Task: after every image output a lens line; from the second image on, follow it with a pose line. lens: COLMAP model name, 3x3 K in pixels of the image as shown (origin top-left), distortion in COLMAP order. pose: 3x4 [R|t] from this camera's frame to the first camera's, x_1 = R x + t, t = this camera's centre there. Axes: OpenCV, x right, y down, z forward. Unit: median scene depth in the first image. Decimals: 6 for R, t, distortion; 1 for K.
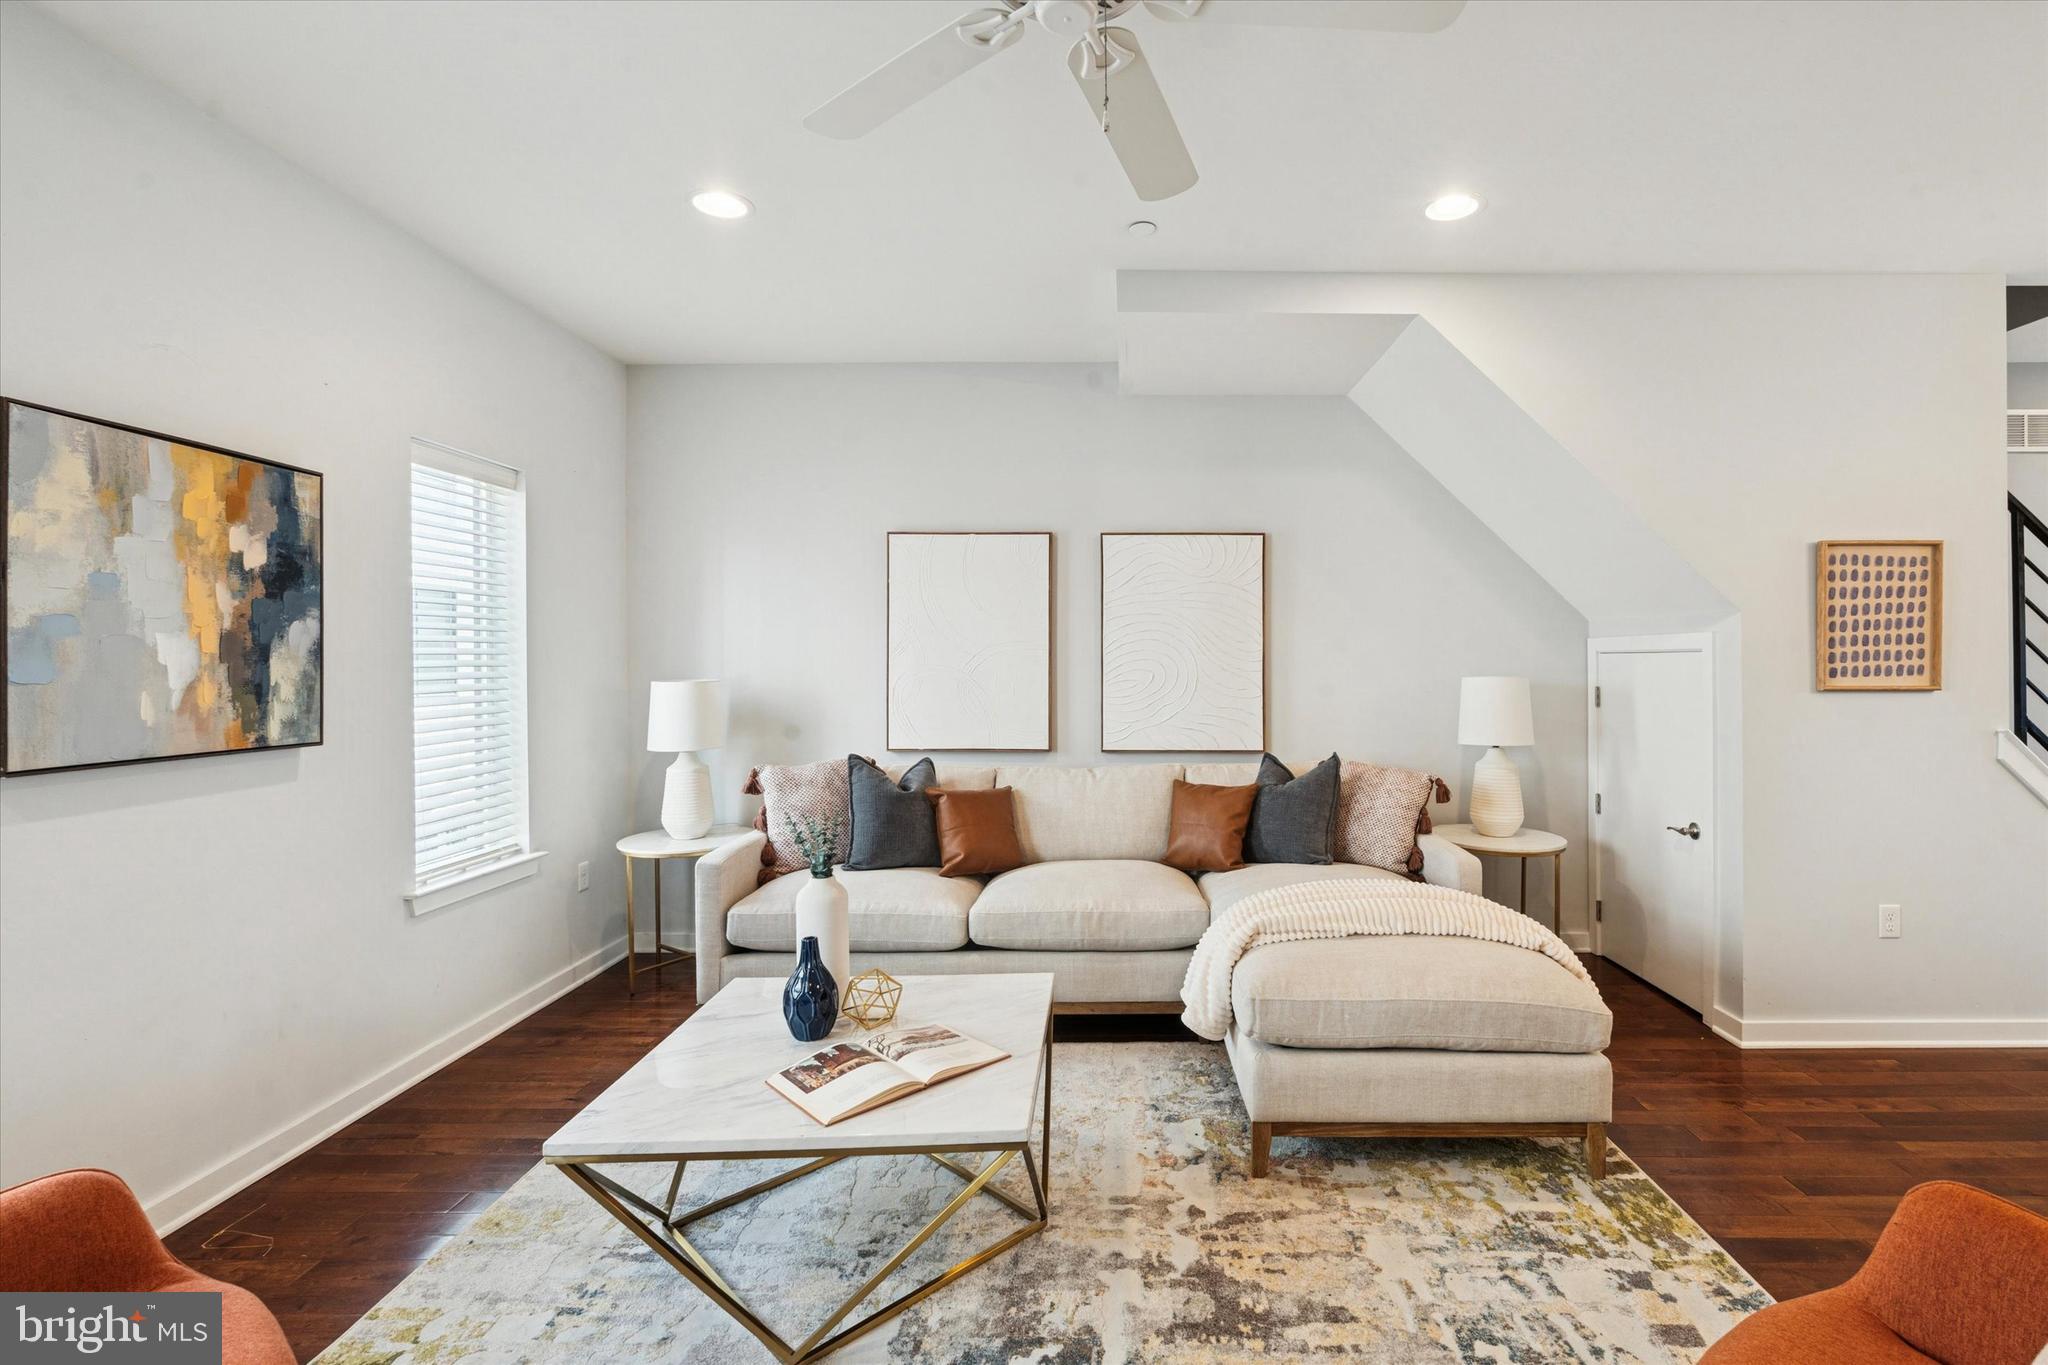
lens RADIAL K [[927.4, 0, 1115.2], [0, 927.4, 654.5], [0, 0, 1]] dist [-0.000555, -0.000272]
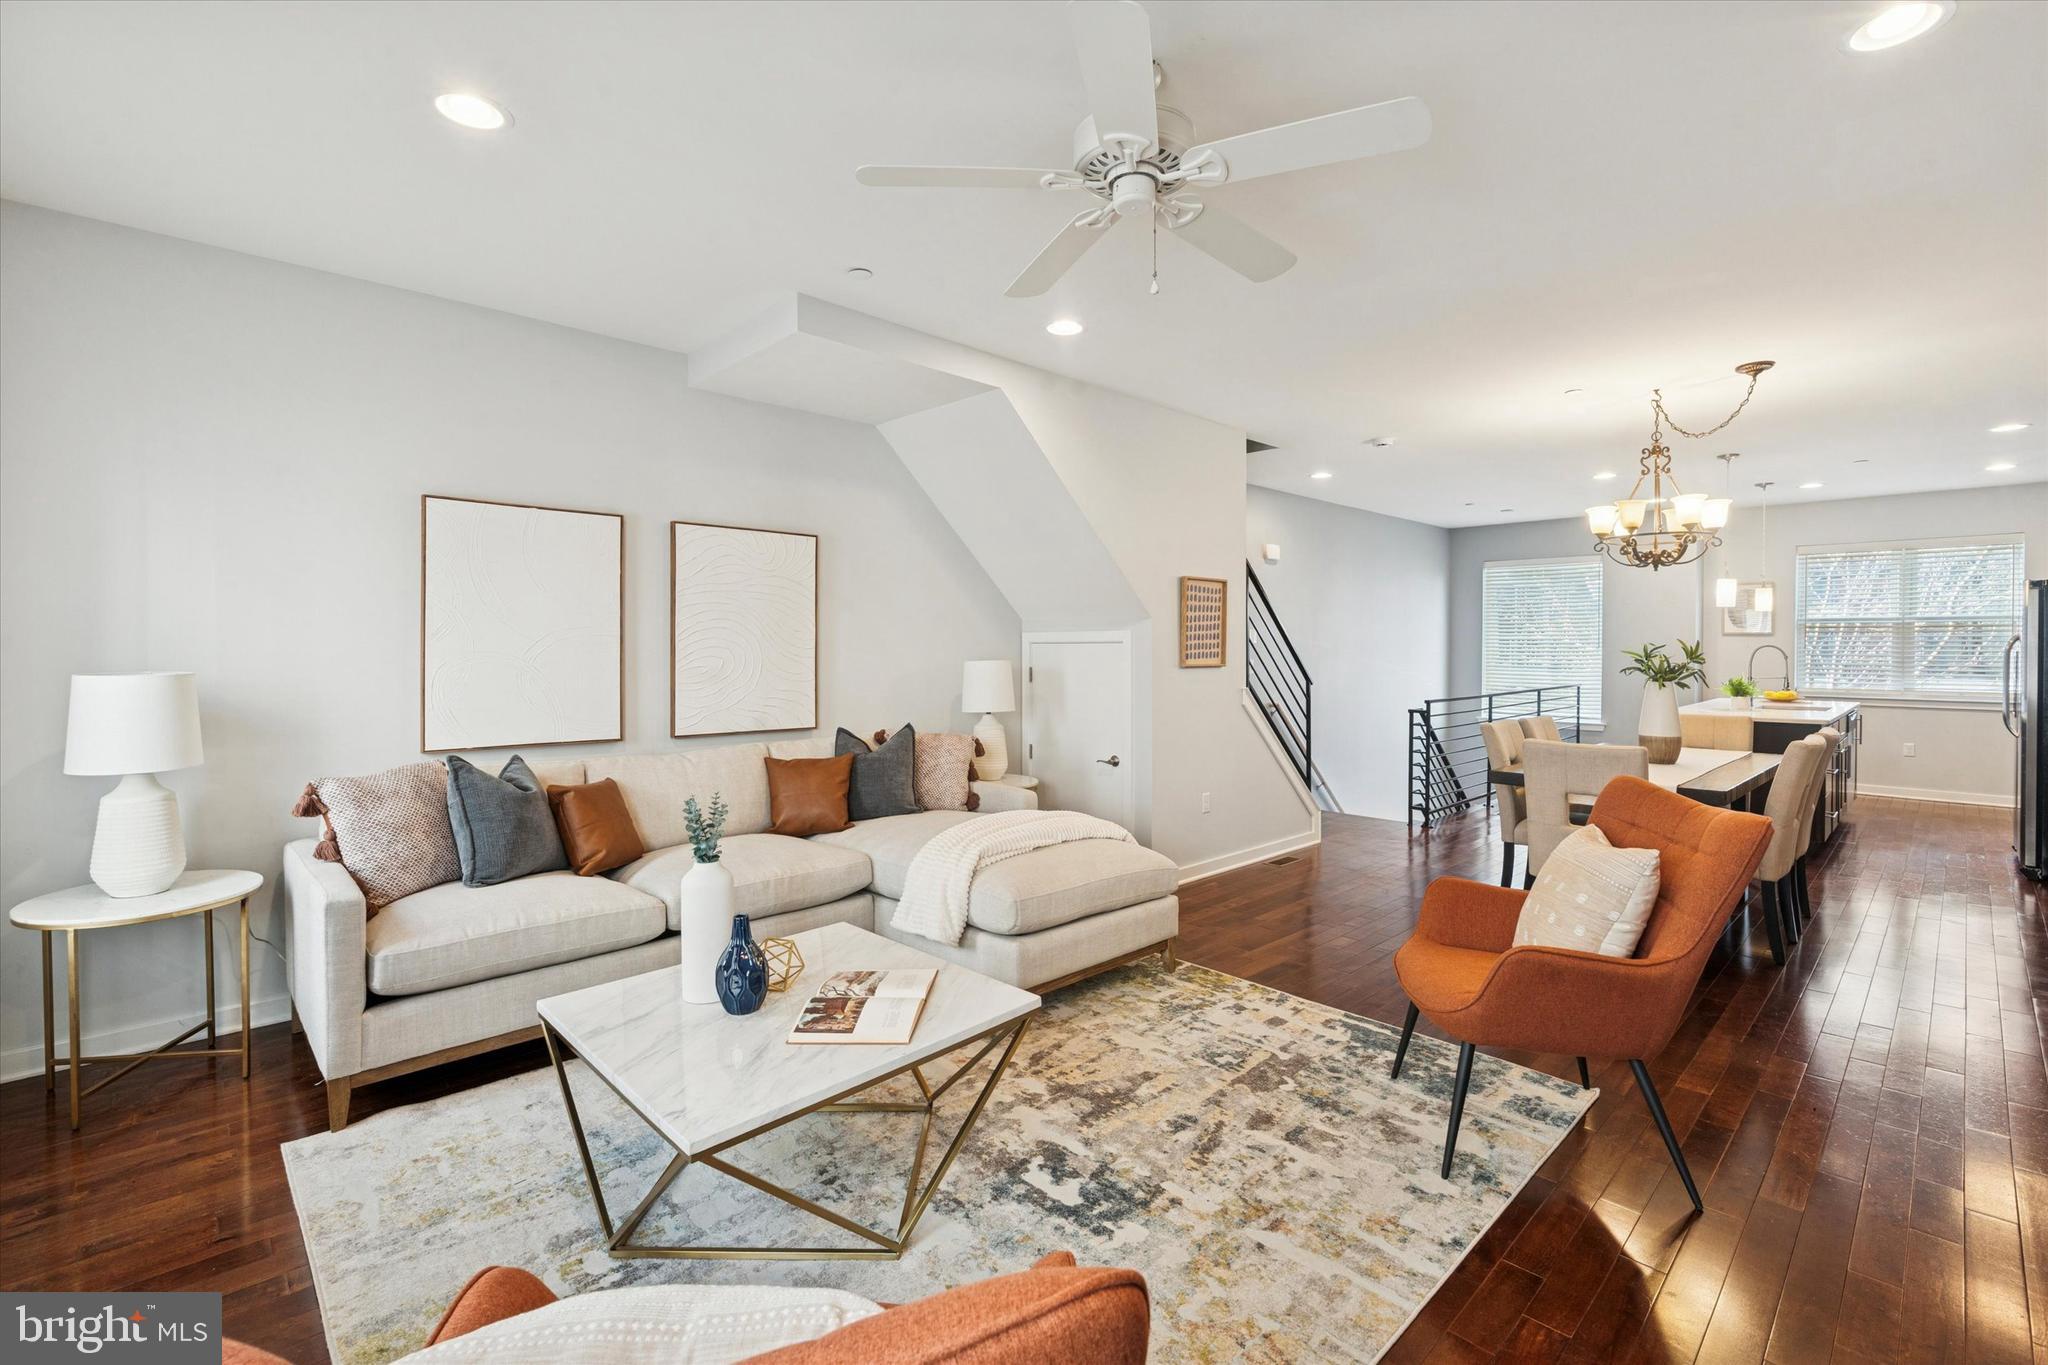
lens RADIAL K [[897.1, 0, 1020.2], [0, 897.1, 647.9], [0, 0, 1]] dist [-0.000426, 0.000346]
pose [[0.726406, 0.003023, 0.687260, -0.541121], [-0.007272, 0.999968, 0.003288, 0.001499], [-0.687228, -0.007386, 0.726404, 0.043391]]
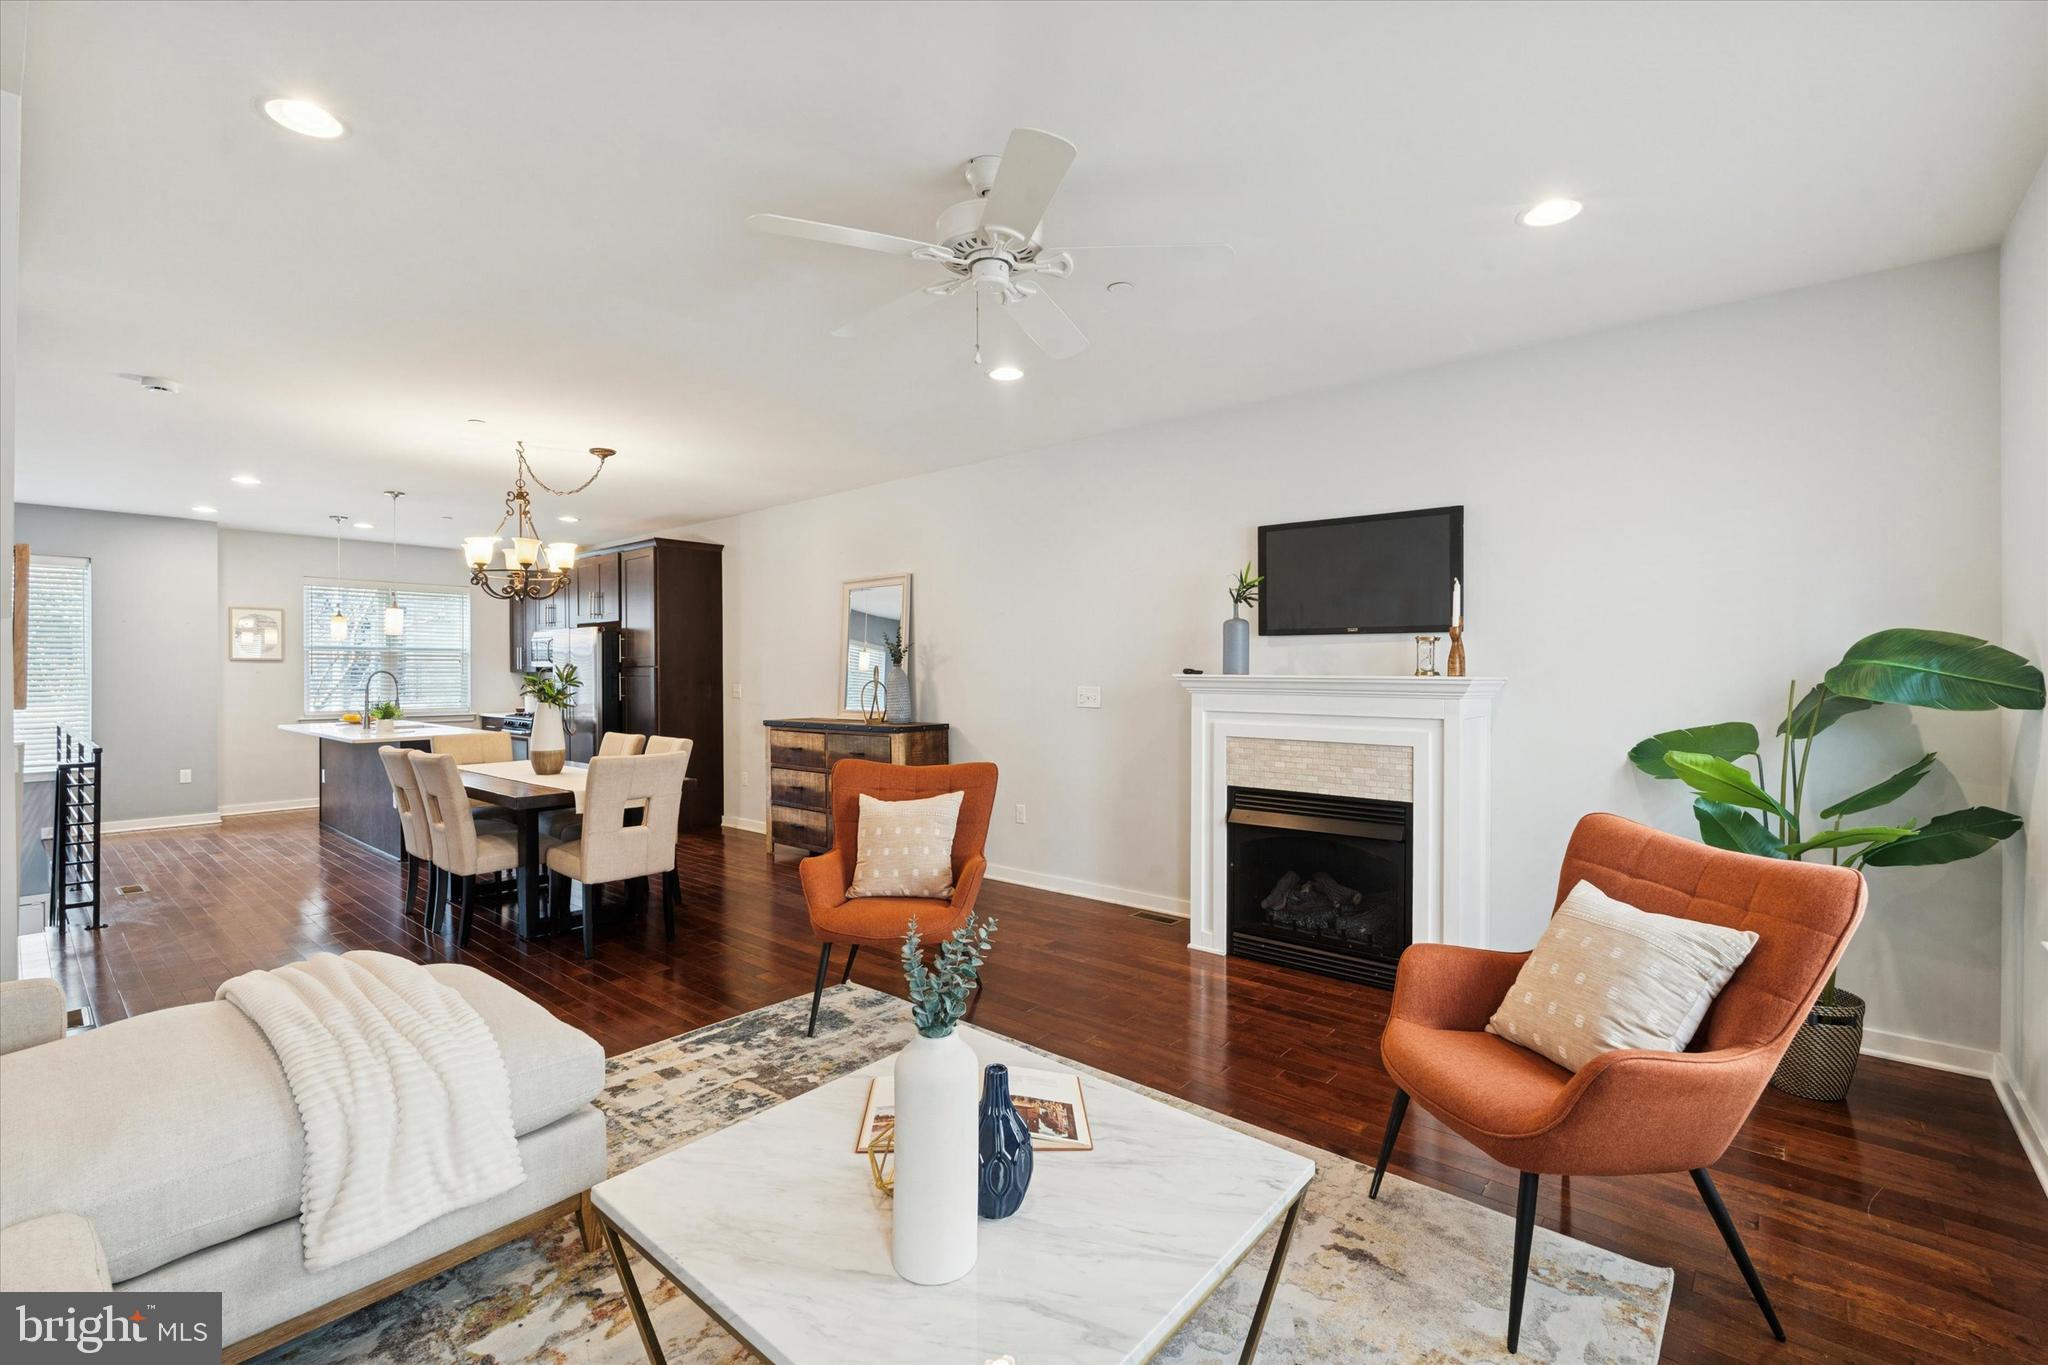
lens RADIAL K [[904.2, 0, 1018.5], [0, 904.2, 671.4], [0, 0, 1]] dist [-0.002273, -0.000235]
pose [[-0.753021, 0.005302, 0.657975, -0.542418], [0.000277, 0.999970, -0.007741, 0.008087], [-0.657996, -0.005647, -0.753000, 1.029407]]
